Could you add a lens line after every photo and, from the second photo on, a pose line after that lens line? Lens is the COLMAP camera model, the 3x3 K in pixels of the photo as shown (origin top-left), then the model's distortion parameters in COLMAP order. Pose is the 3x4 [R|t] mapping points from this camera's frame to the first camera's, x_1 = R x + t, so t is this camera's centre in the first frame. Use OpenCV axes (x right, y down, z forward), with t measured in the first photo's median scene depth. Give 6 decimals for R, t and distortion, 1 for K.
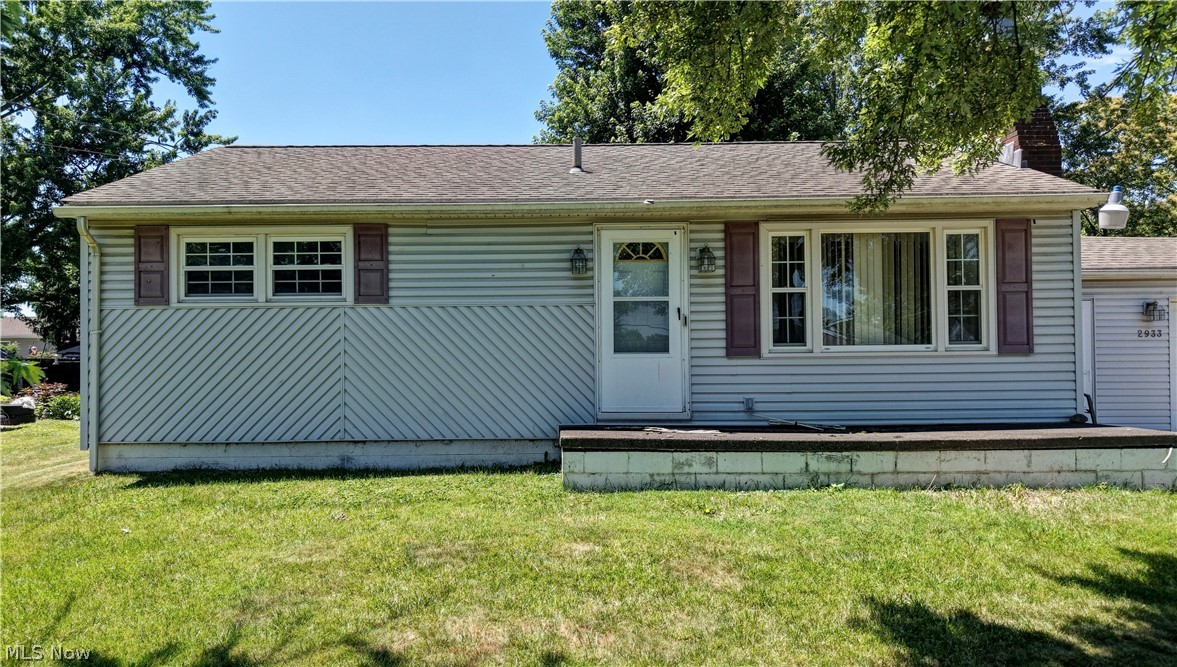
lens RADIAL K [[817.5, 0, 556.6], [0, 817.5, 341.0], [0, 0, 1]] dist [0.028813, -0.005910]
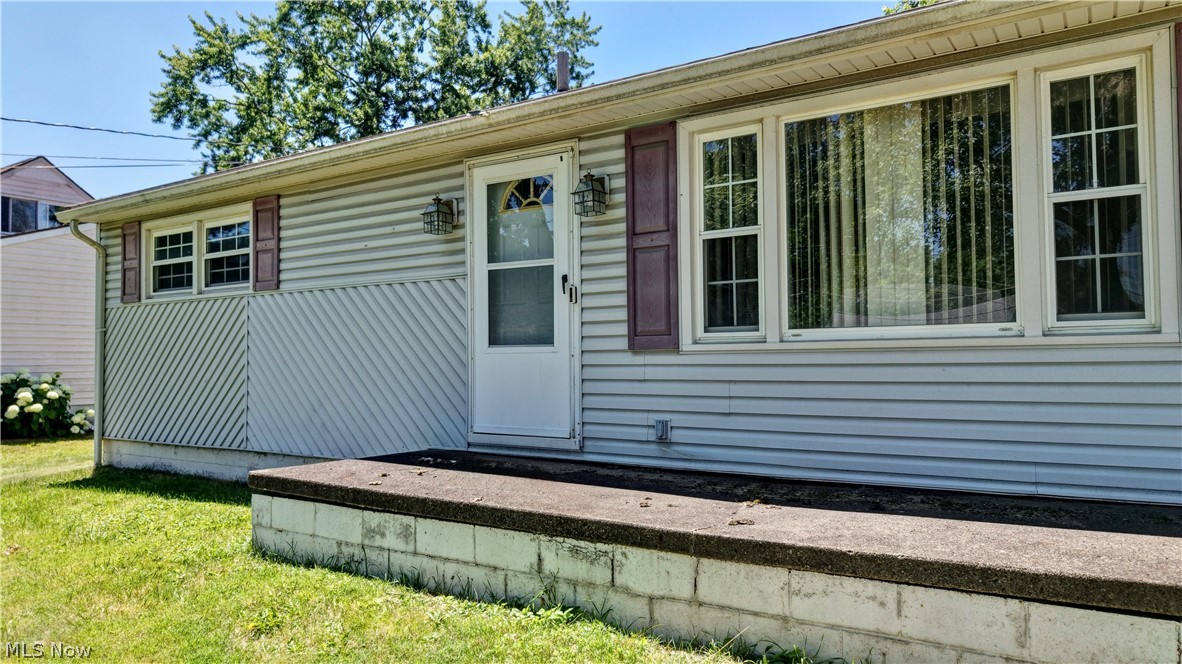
lens RADIAL K [[789.3, 0, 591.0], [0, 789.3, 332.0], [0, 0, 1]] dist [0.078615, -0.129717]
pose [[0.839771, -0.018731, -0.542617, 0.501778], [0.018620, 0.999810, -0.005697, 0.008205], [0.542621, -0.005319, 0.839961, 0.490363]]
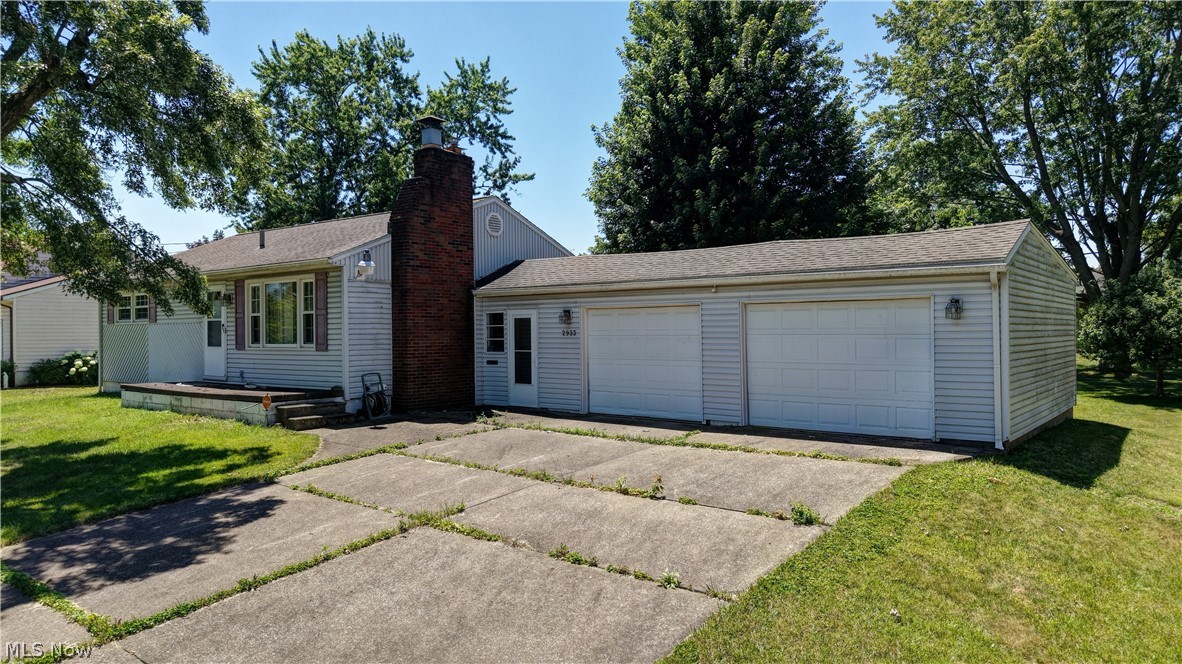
lens RADIAL K [[789.3, 0, 591.0], [0, 789.3, 332.0], [0, 0, 1]] dist [0.078615, -0.129717]
pose [[0.794264, 0.002610, -0.607568, 2.041660], [0.014440, 0.999627, 0.023172, -0.053658], [0.607402, -0.027178, 0.793930, 0.001049]]
